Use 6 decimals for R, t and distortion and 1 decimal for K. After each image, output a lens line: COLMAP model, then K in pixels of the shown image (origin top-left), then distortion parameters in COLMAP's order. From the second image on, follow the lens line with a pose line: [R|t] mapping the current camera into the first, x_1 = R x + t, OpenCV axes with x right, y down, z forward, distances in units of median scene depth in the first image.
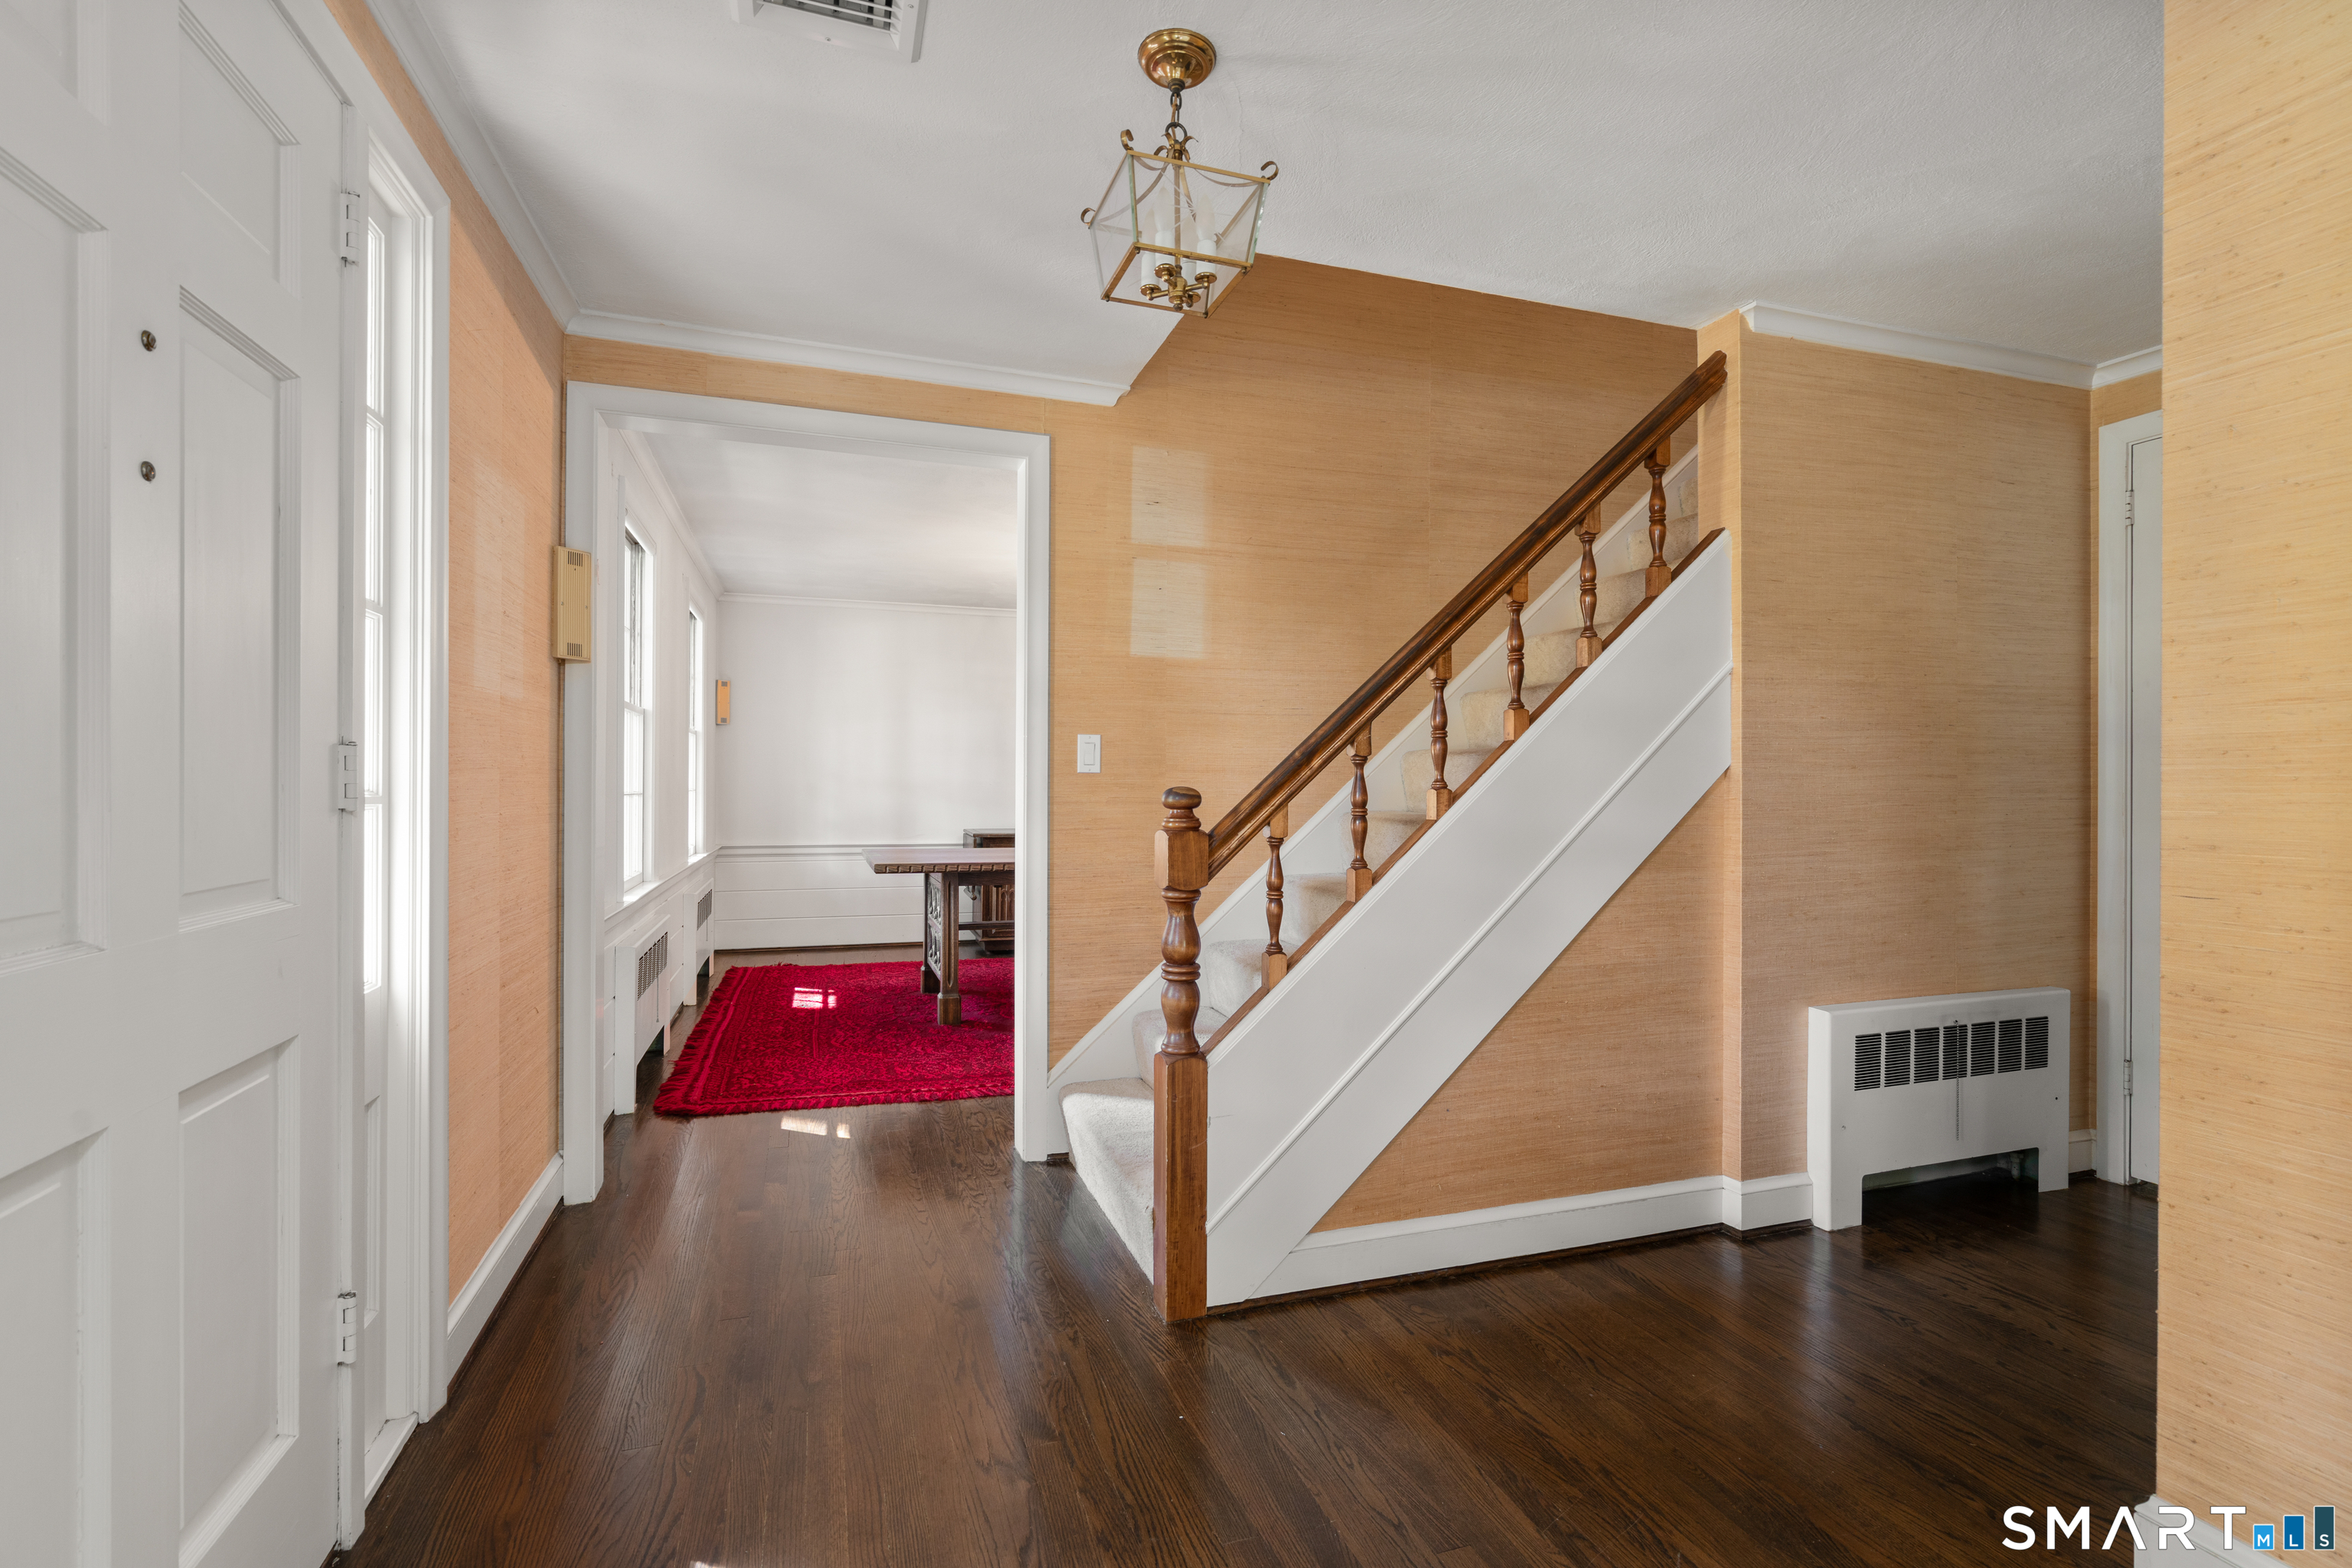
lens RADIAL K [[1077.0, 0, 1177.8], [0, 1077.0, 779.3], [0, 0, 1]] dist [0.002250, 0.000953]
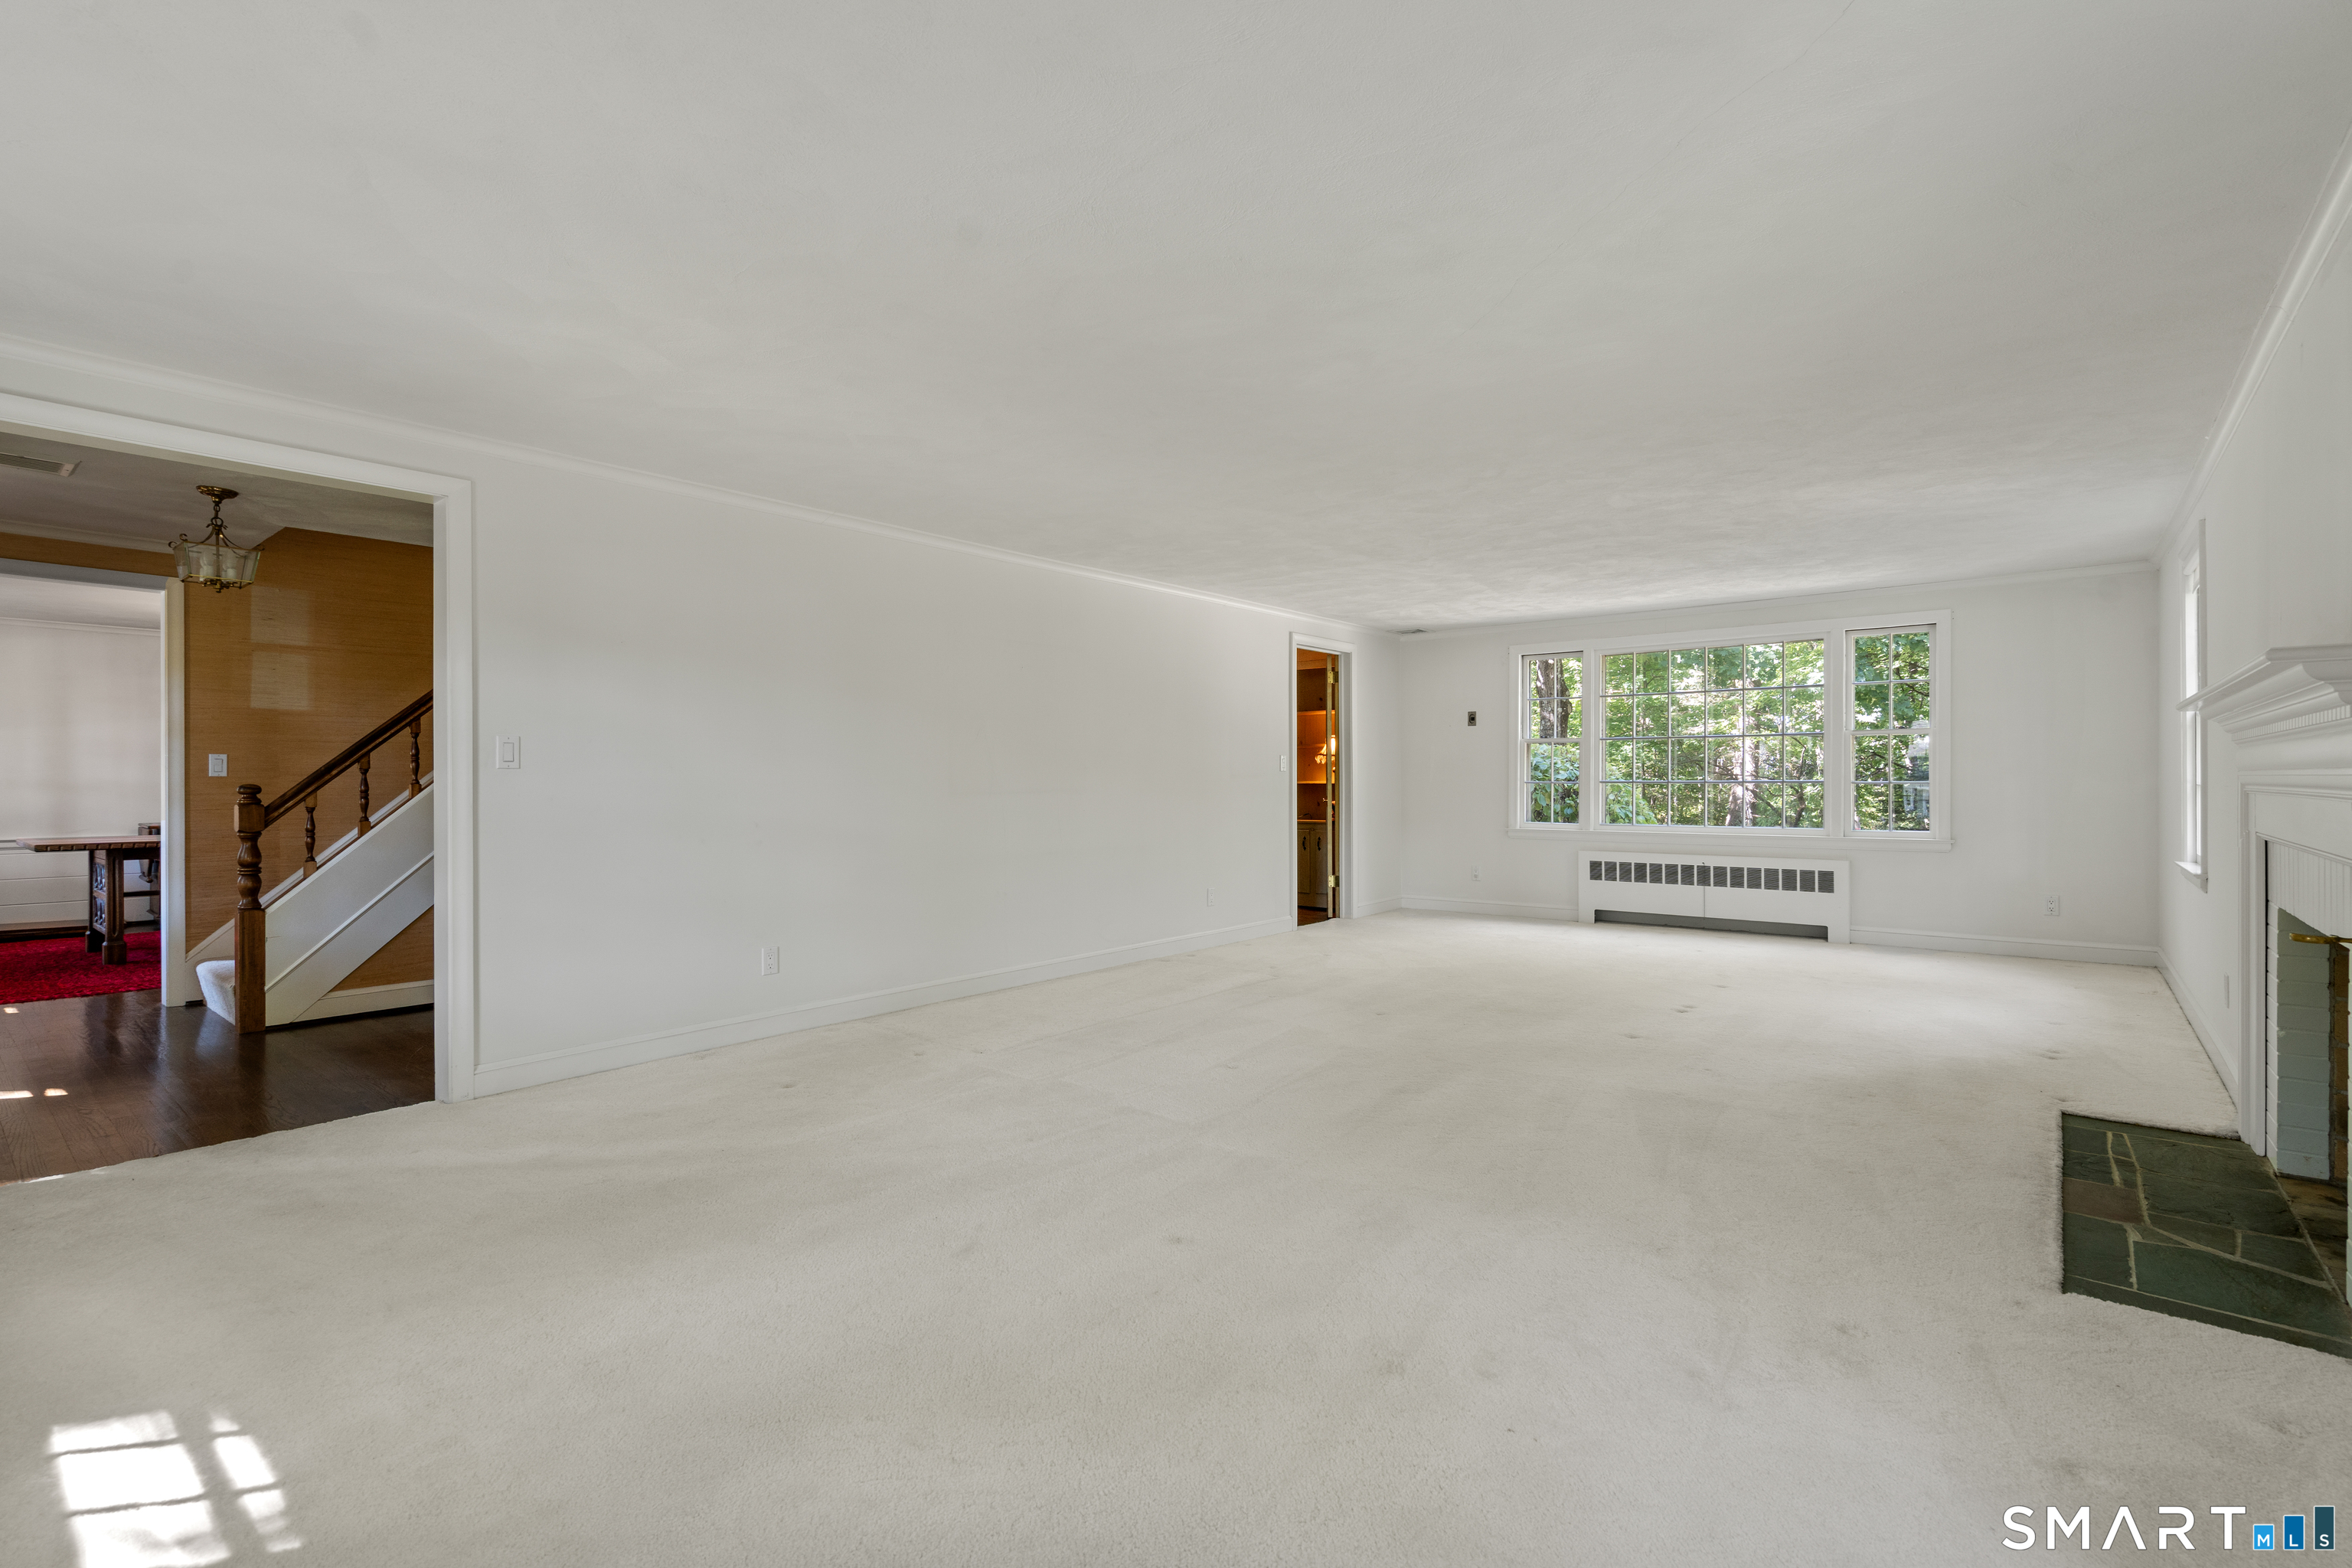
lens RADIAL K [[1077.0, 0, 1168.1], [0, 1077.0, 783.5], [0, 0, 1]] dist [0.002250, 0.000953]
pose [[0.853850, -0.004434, 0.520501, 0.313246], [0.002176, 0.999985, 0.004949, -0.000296], [-0.520515, -0.003093, 0.853847, -1.243447]]
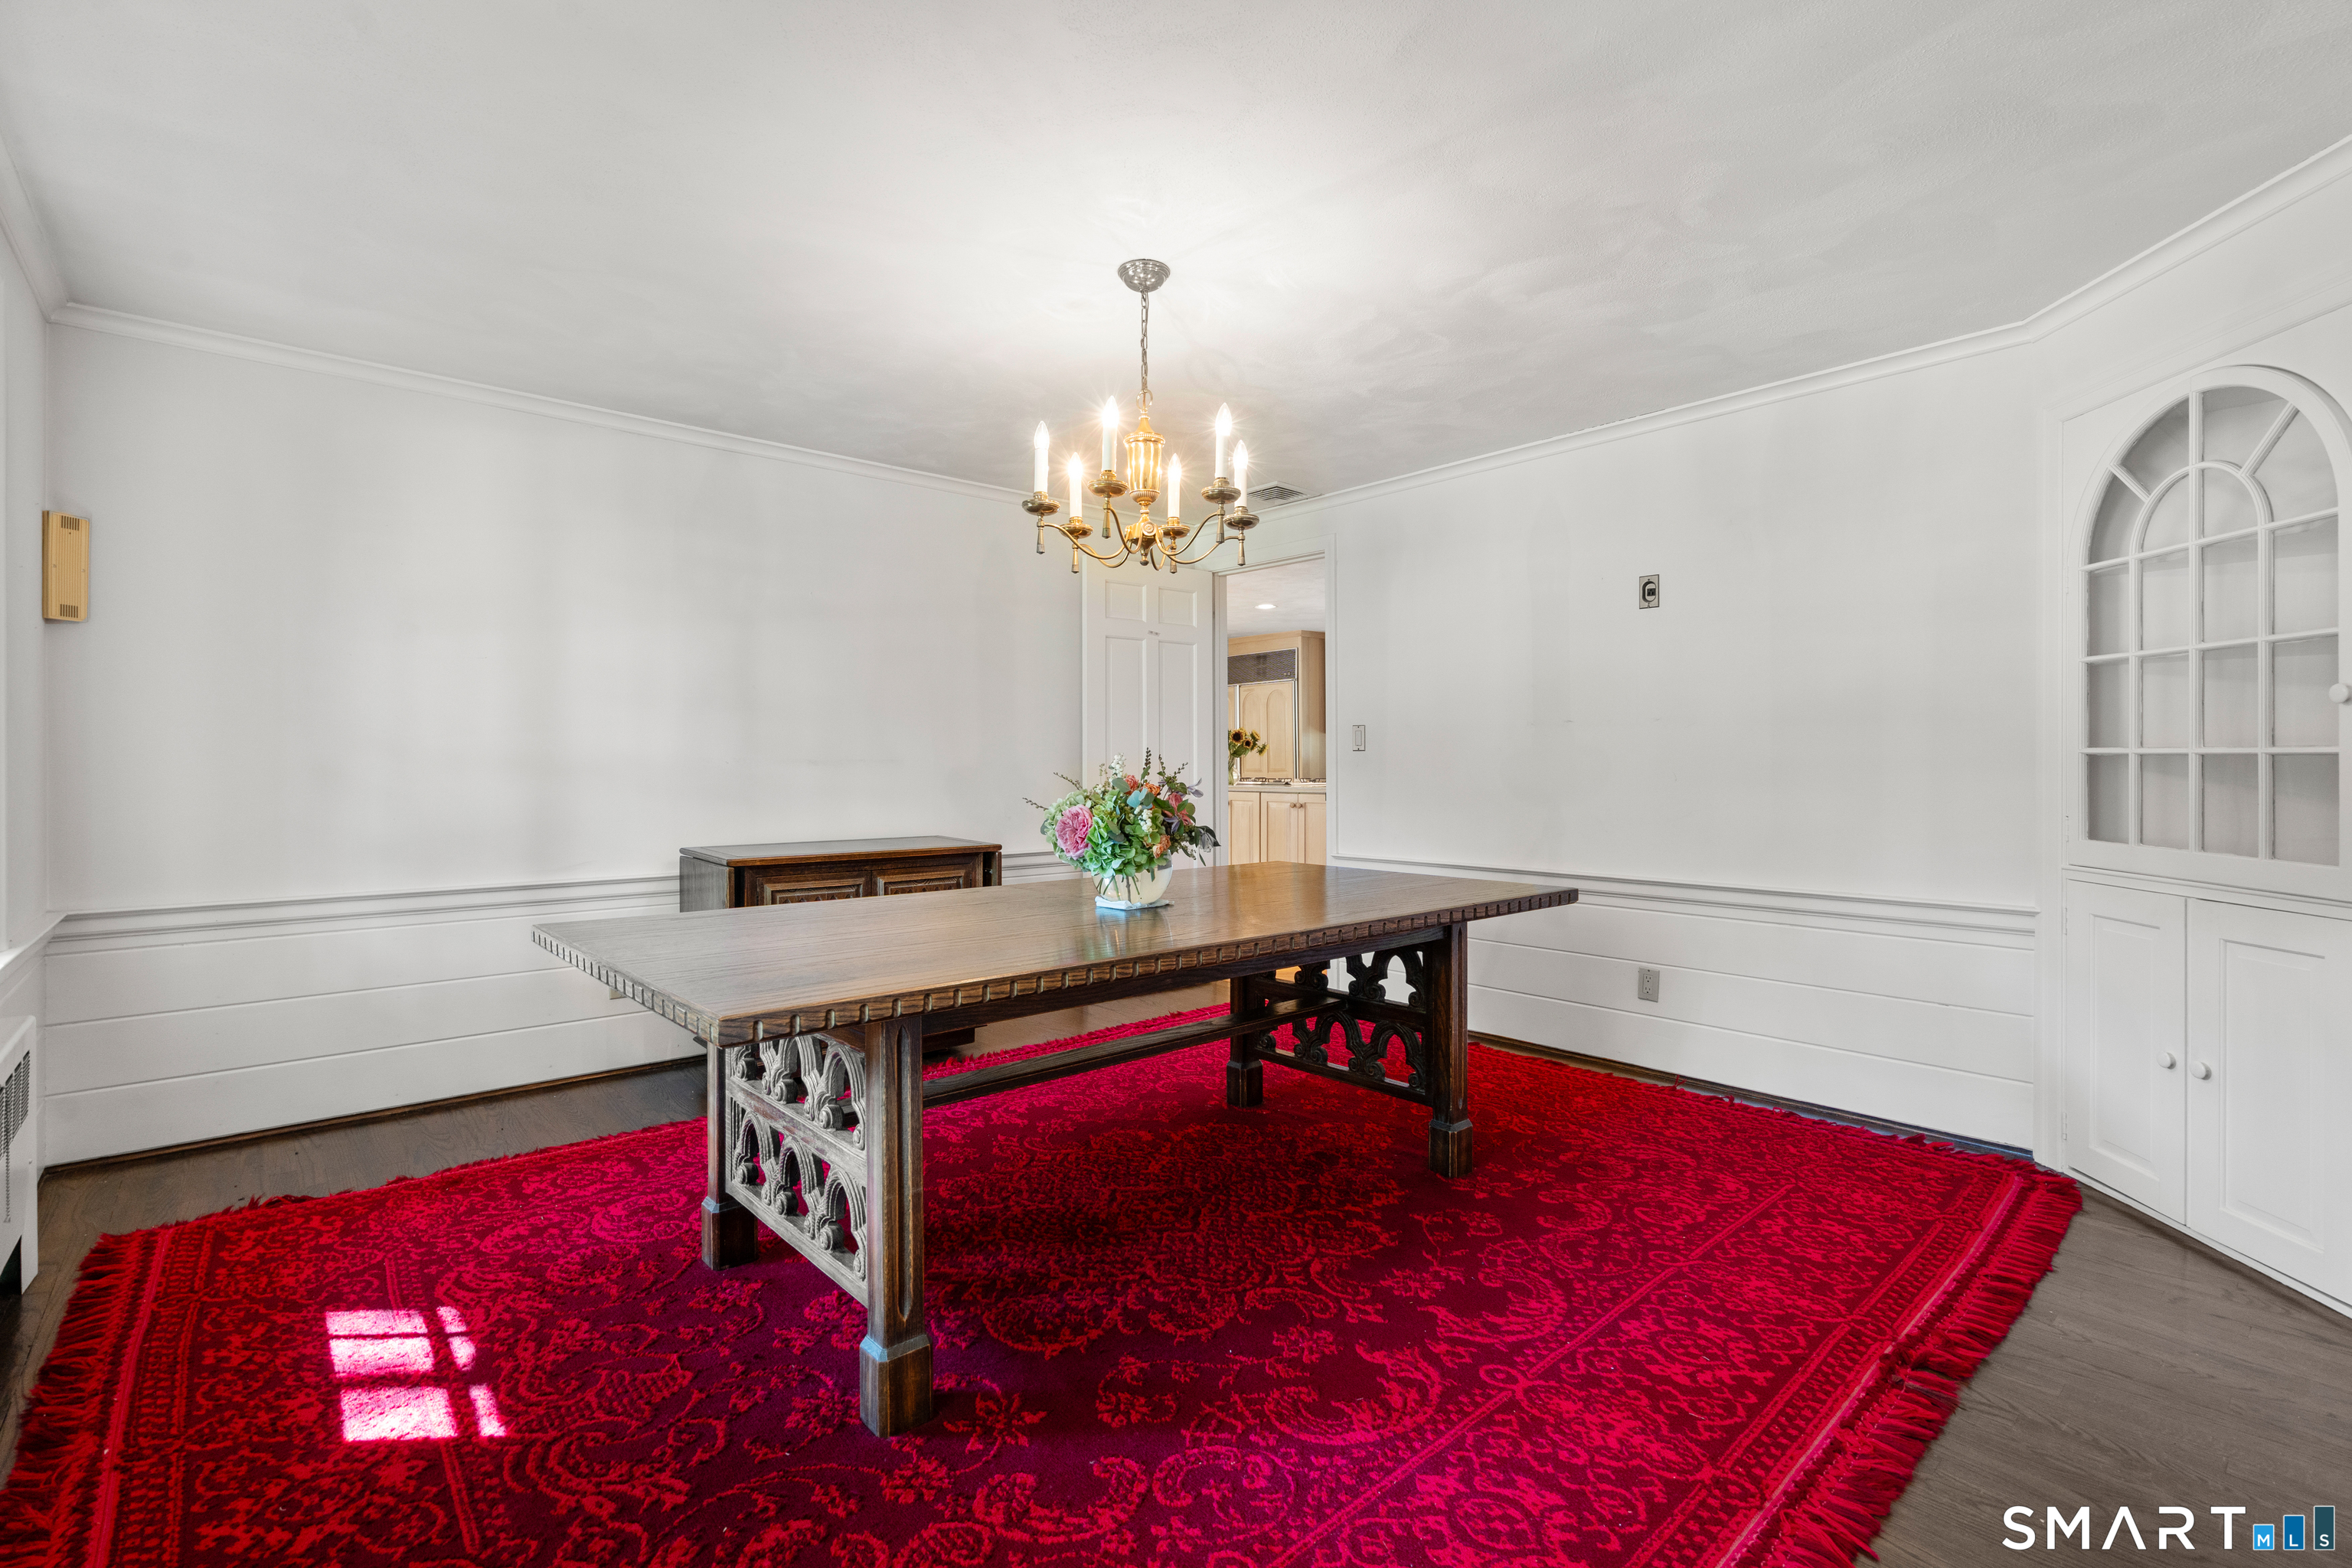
lens RADIAL K [[1077.0, 0, 1186.2], [0, 1077.0, 777.3], [0, 0, 1]] dist [0.002250, 0.000953]
pose [[0.925966, -0.011160, 0.377441, -0.385065], [0.008629, 0.999928, 0.008398, 0.021526], [-0.377508, -0.004520, 0.925995, 0.963256]]
